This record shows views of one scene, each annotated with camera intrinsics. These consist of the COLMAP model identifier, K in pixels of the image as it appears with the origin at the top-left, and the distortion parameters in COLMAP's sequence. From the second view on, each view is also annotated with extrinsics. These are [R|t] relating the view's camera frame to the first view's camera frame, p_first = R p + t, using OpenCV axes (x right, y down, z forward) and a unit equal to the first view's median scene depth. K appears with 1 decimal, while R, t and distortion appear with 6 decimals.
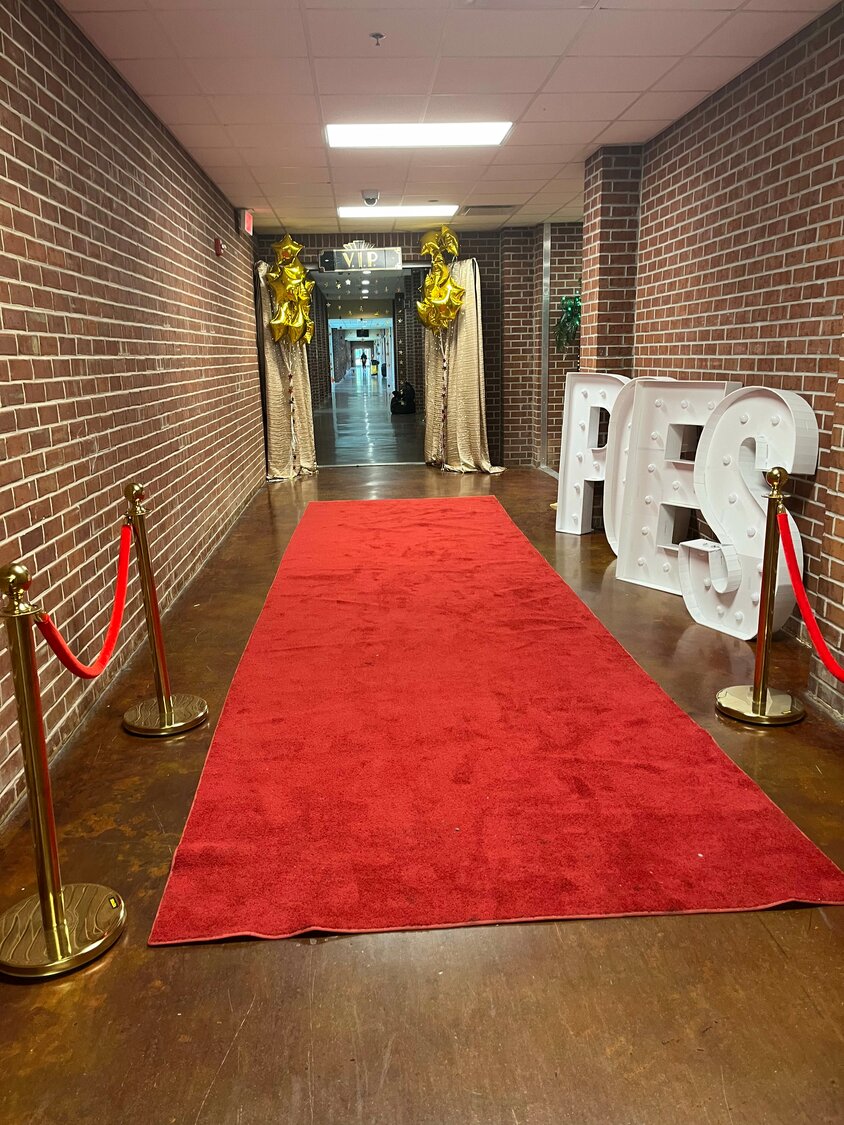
lens RADIAL K [[856.9, 0, 422.3], [0, 856.9, 563.4], [0, 0, 1]] dist [0.055210, 0.001466]
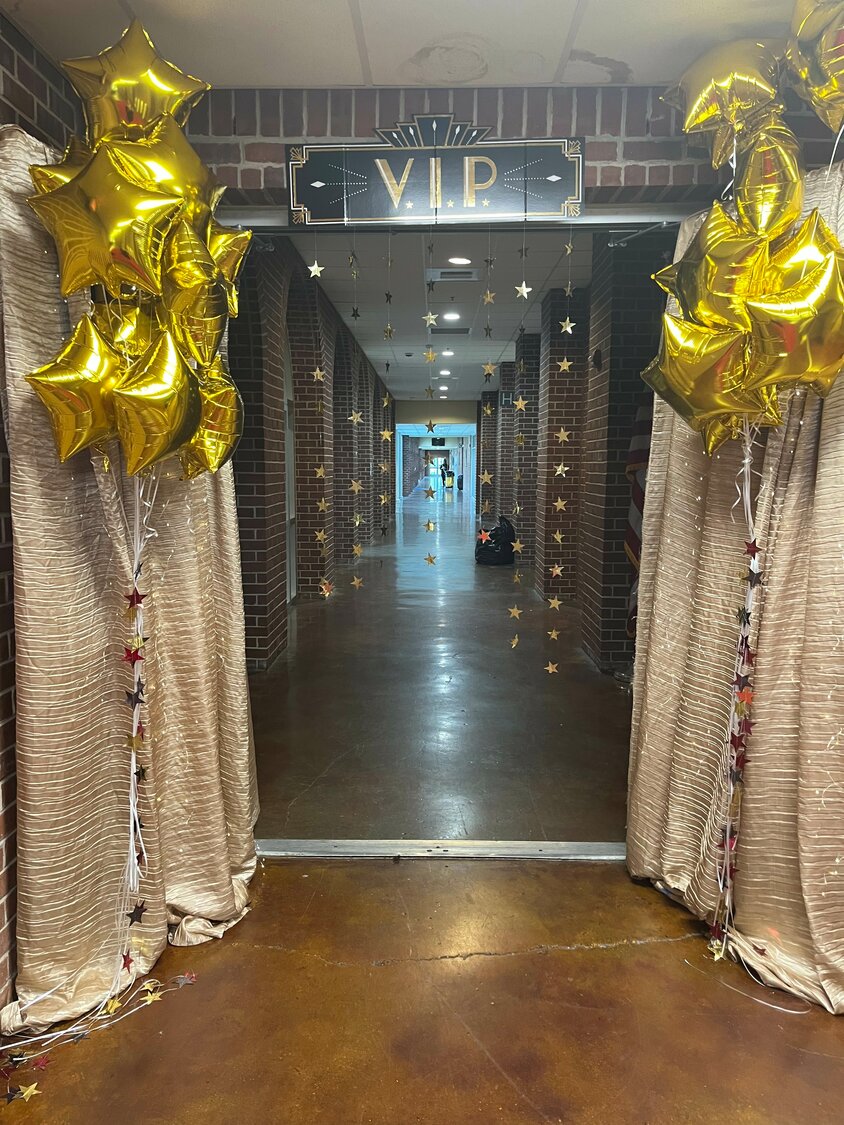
lens RADIAL K [[856.9, 0, 420.3], [0, 856.9, 562.2], [0, 0, 1]] dist [0.055210, 0.001466]
pose [[0.995822, 0.037336, -0.083331, -0.048745], [-0.047259, 0.991591, -0.120477, -0.192271], [0.078133, 0.123912, 0.989212, 0.725312]]
